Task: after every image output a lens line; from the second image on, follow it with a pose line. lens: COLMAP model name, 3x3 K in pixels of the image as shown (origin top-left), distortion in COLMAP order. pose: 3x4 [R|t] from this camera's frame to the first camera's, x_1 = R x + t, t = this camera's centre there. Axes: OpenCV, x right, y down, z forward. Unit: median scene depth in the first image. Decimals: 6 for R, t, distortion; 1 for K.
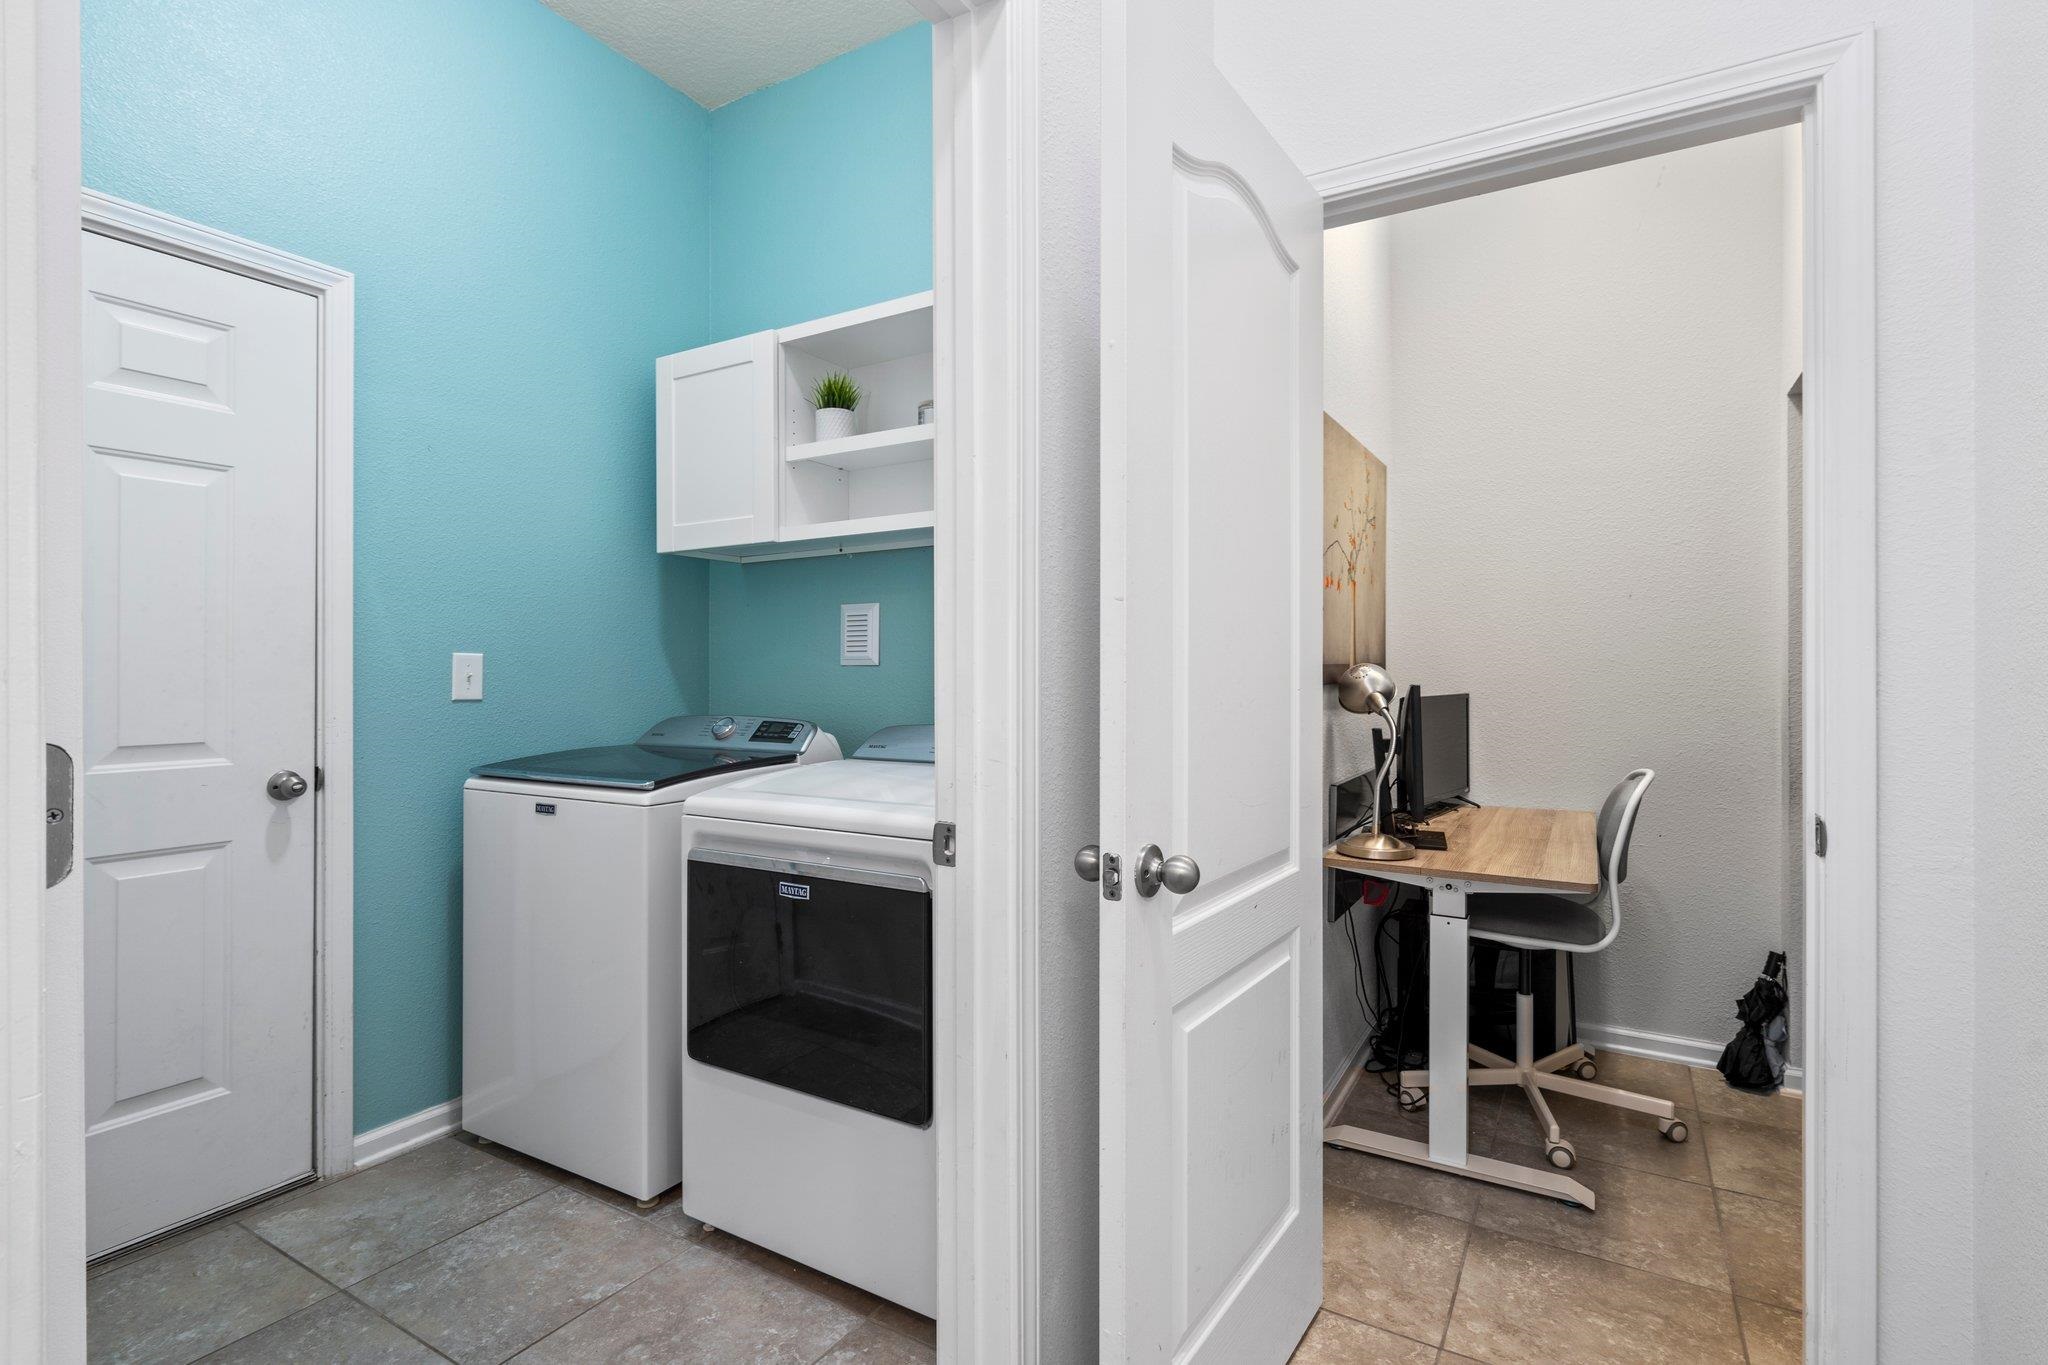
lens RADIAL K [[968.1, 0, 1017.5], [0, 968.1, 668.2], [0, 0, 1]] dist [-0.002021, 0.001180]
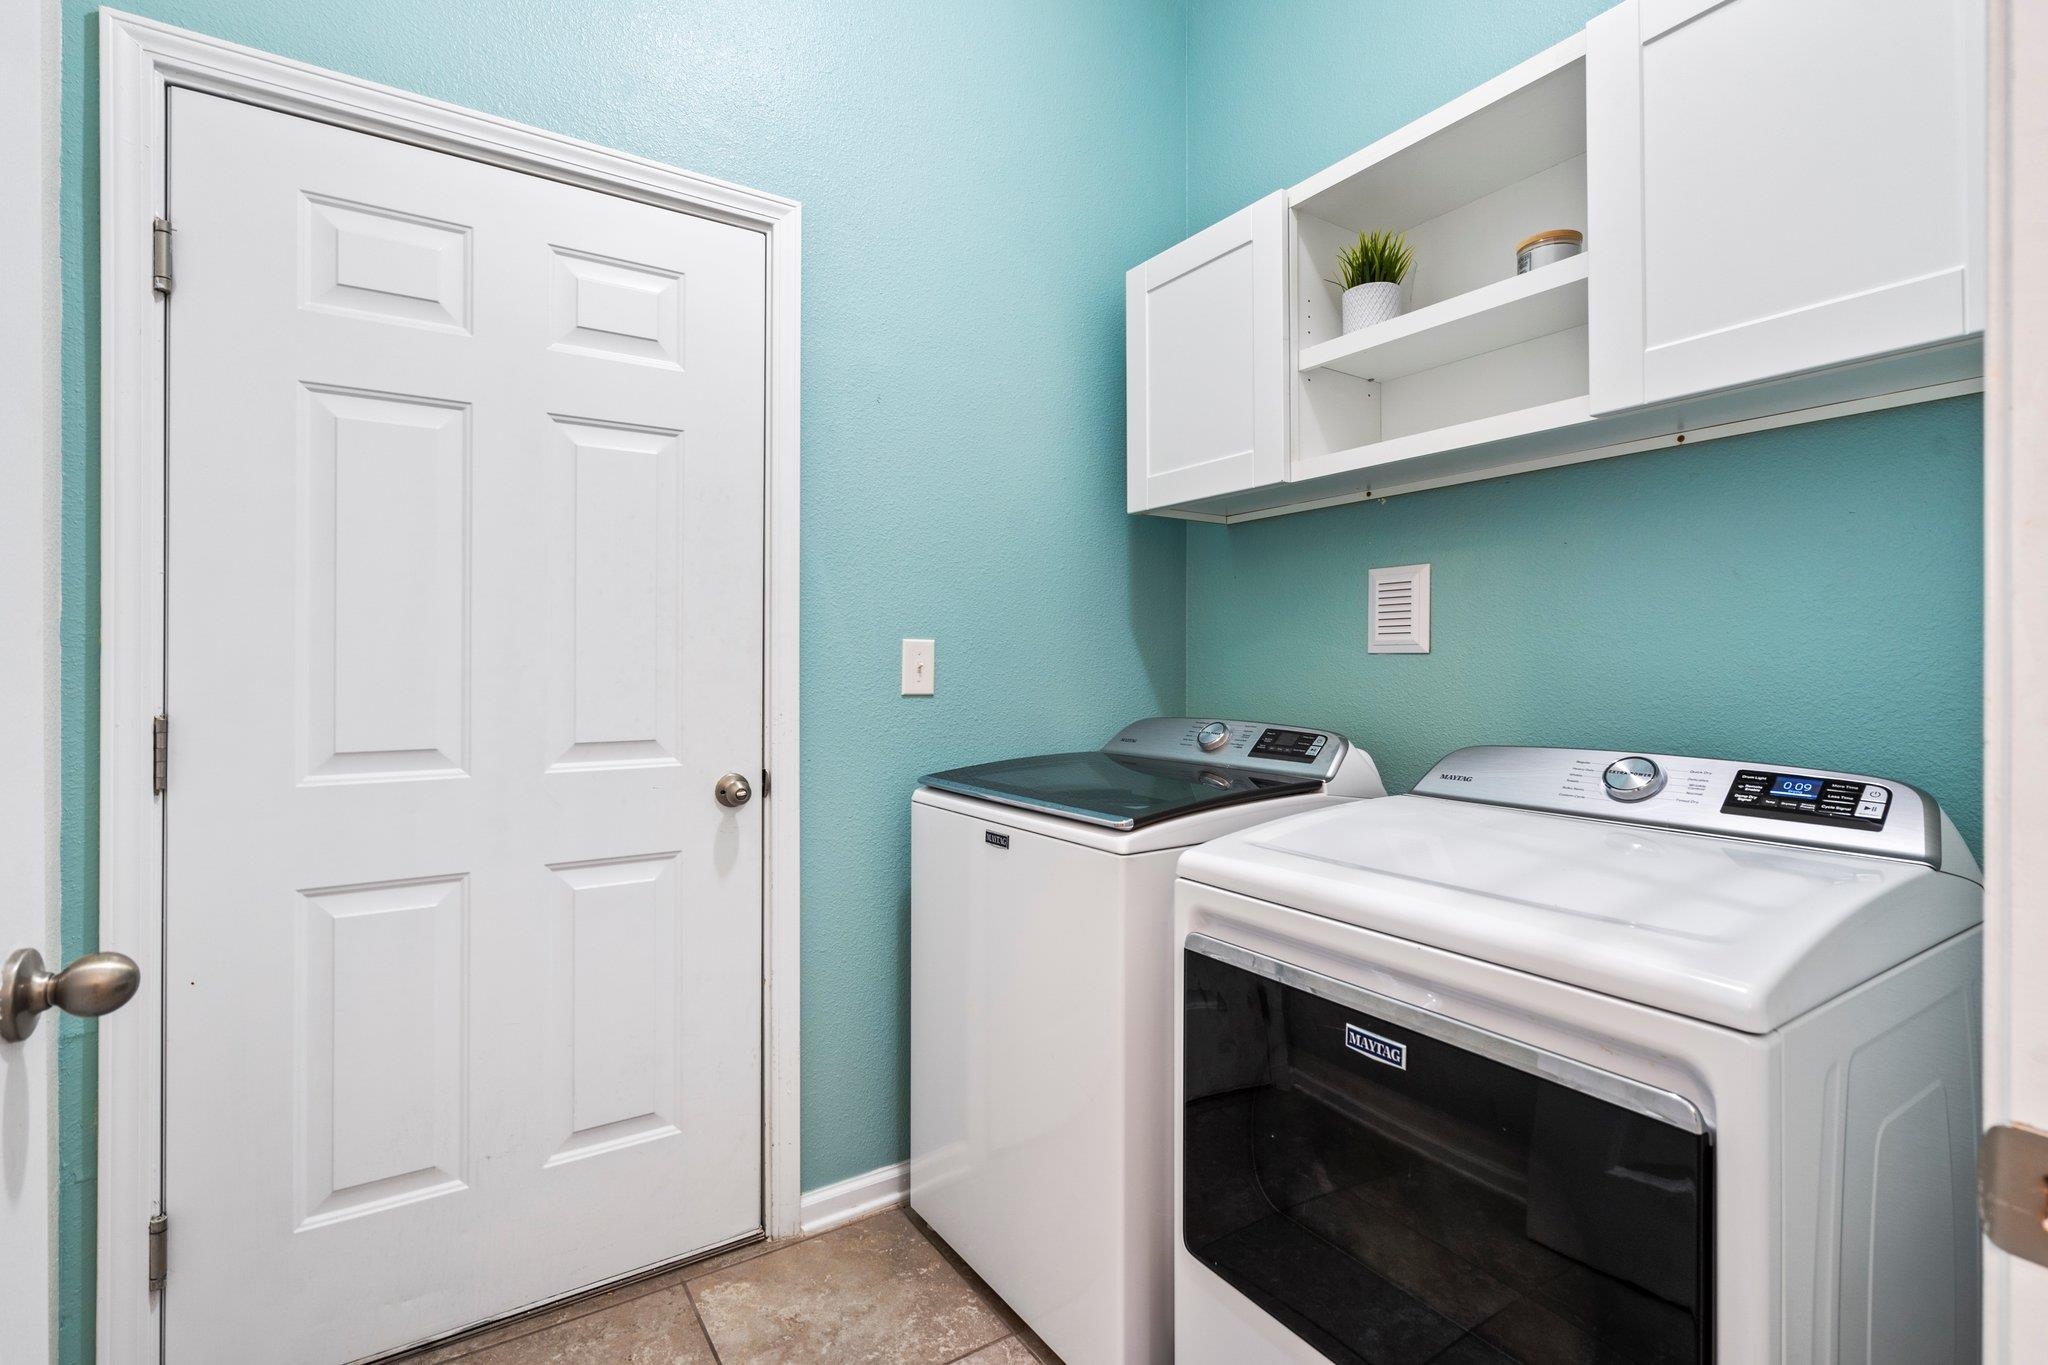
lens RADIAL K [[968.1, 0, 1017.5], [0, 968.1, 668.2], [0, 0, 1]] dist [-0.002021, 0.001180]
pose [[0.899248, 0.004275, -0.437418, -0.132137], [-0.000050, 0.999953, 0.009670, 0.001727], [0.437438, -0.008674, 0.899207, 0.305857]]
